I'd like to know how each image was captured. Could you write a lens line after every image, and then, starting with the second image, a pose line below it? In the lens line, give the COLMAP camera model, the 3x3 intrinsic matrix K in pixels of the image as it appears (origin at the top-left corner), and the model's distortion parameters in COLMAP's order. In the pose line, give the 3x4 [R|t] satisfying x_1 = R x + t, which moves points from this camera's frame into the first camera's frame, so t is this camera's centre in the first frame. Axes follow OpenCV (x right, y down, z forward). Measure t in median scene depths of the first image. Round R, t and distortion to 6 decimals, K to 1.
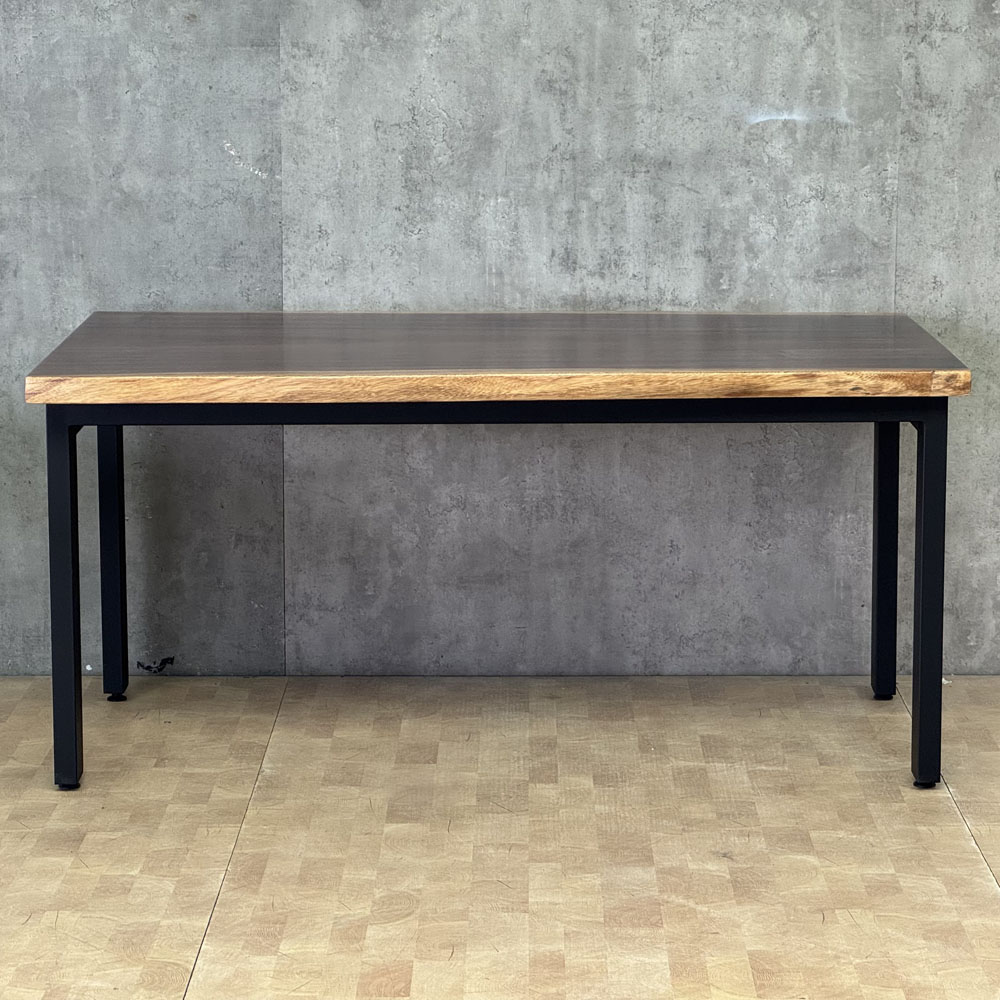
lens RADIAL K [[2930.2, 0, 496.2], [0, 2930.2, 494.4], [0, 0, 1]] dist [0.131298, 0.000000]
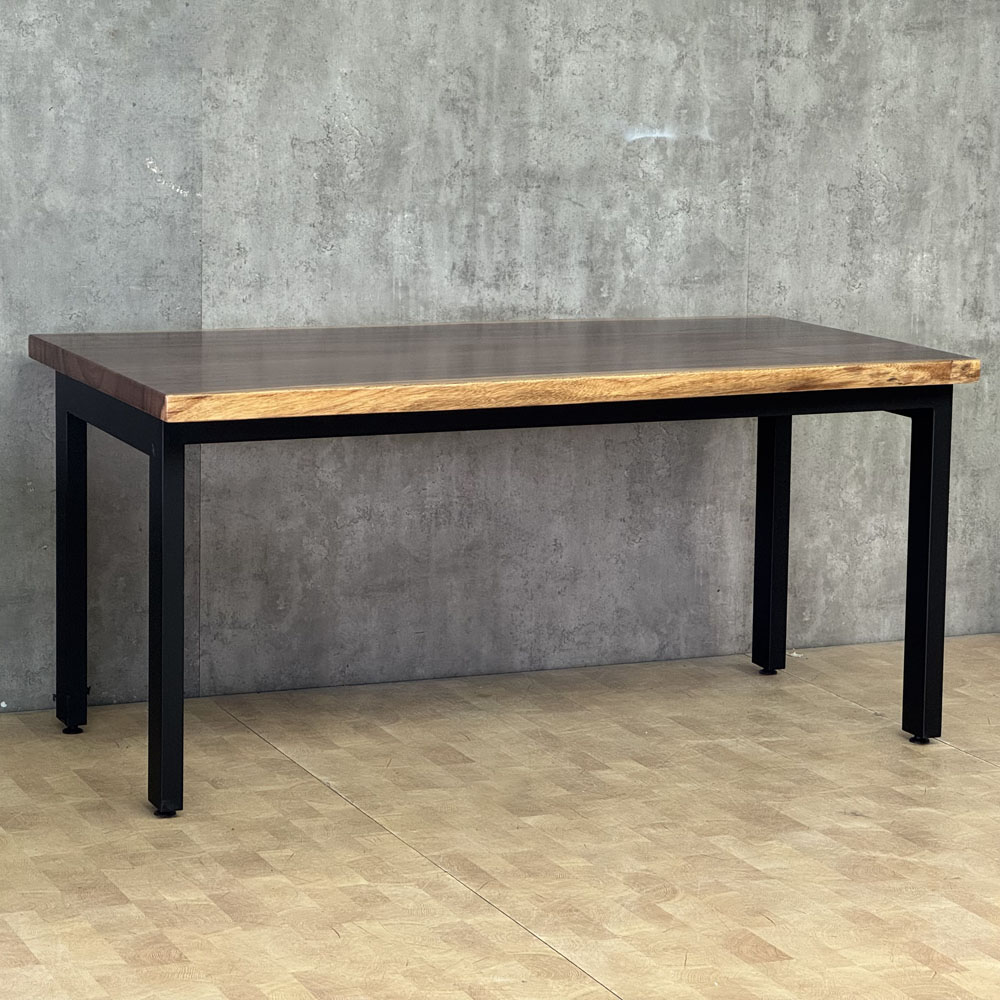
lens RADIAL K [[2930.2, 0, 496.9], [0, 2930.2, 489.9], [0, 0, 1]] dist [0.131298, 0.000000]
pose [[0.917772, -0.048090, 0.394186, -0.379248], [0.054061, 0.998529, -0.004052, 0.001314], [-0.393411, 0.025029, 0.919022, 0.047811]]
